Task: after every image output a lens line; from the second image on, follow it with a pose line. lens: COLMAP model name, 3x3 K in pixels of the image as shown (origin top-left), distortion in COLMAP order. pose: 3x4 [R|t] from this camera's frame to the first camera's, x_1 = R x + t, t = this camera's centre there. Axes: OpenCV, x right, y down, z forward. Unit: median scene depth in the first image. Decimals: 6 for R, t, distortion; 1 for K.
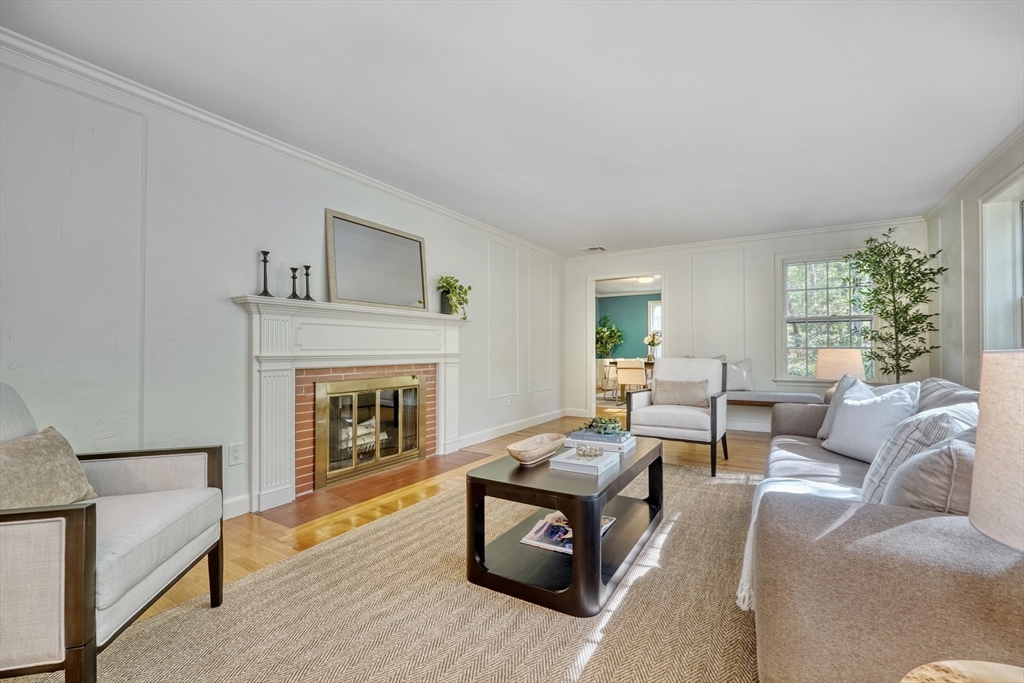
lens RADIAL K [[448.1, 0, 512.0], [0, 448.1, 341.5], [0, 0, 1]] dist [-0.003262, -0.000140]
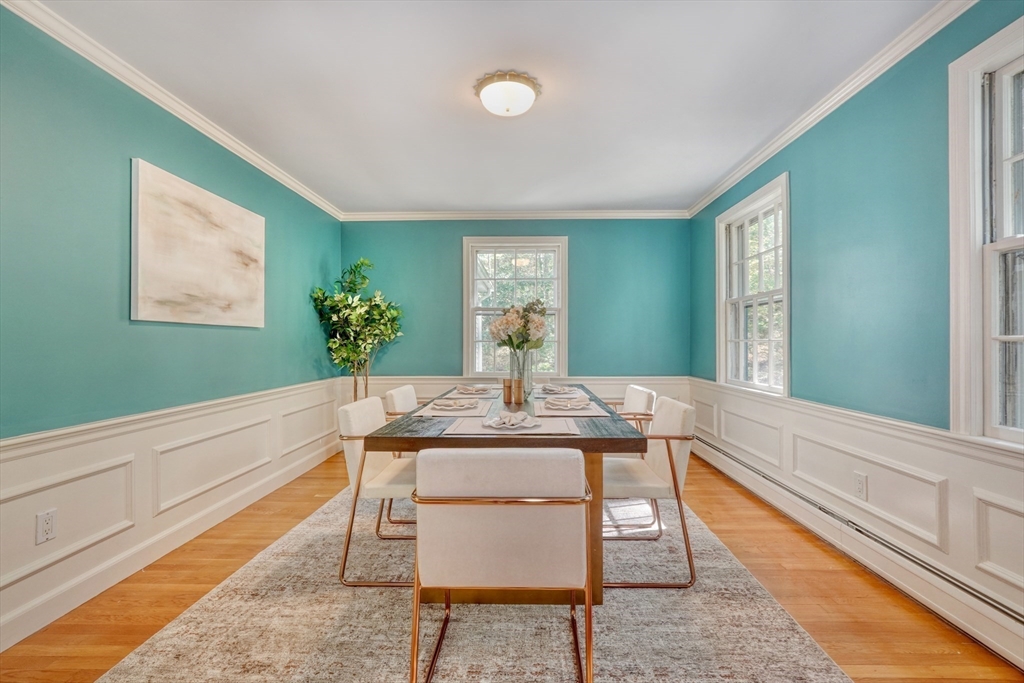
lens RADIAL K [[448.1, 0, 512.0], [0, 448.1, 341.5], [0, 0, 1]] dist [-0.003262, -0.000140]
pose [[0.869662, 0.000048, 0.493648, 0.137666], [-0.006813, 0.999906, 0.011905, 0.001947], [-0.493601, -0.013716, 0.869580, 0.611329]]
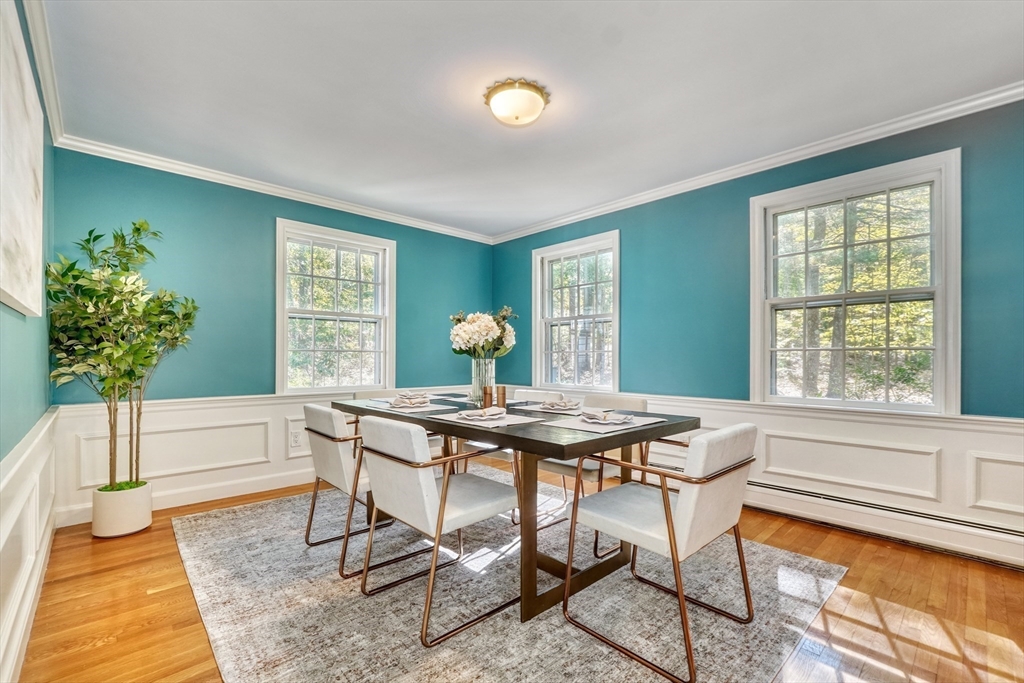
lens RADIAL K [[450.2, 0, 514.3], [0, 450.2, 356.7], [0, 0, 1]] dist [-0.001603, -0.000088]
pose [[0.270264, 0.001235, 0.962785, 0.033006], [-0.017296, 0.999844, 0.003572, 0.007908], [-0.962631, -0.017617, 0.270243, 0.738276]]
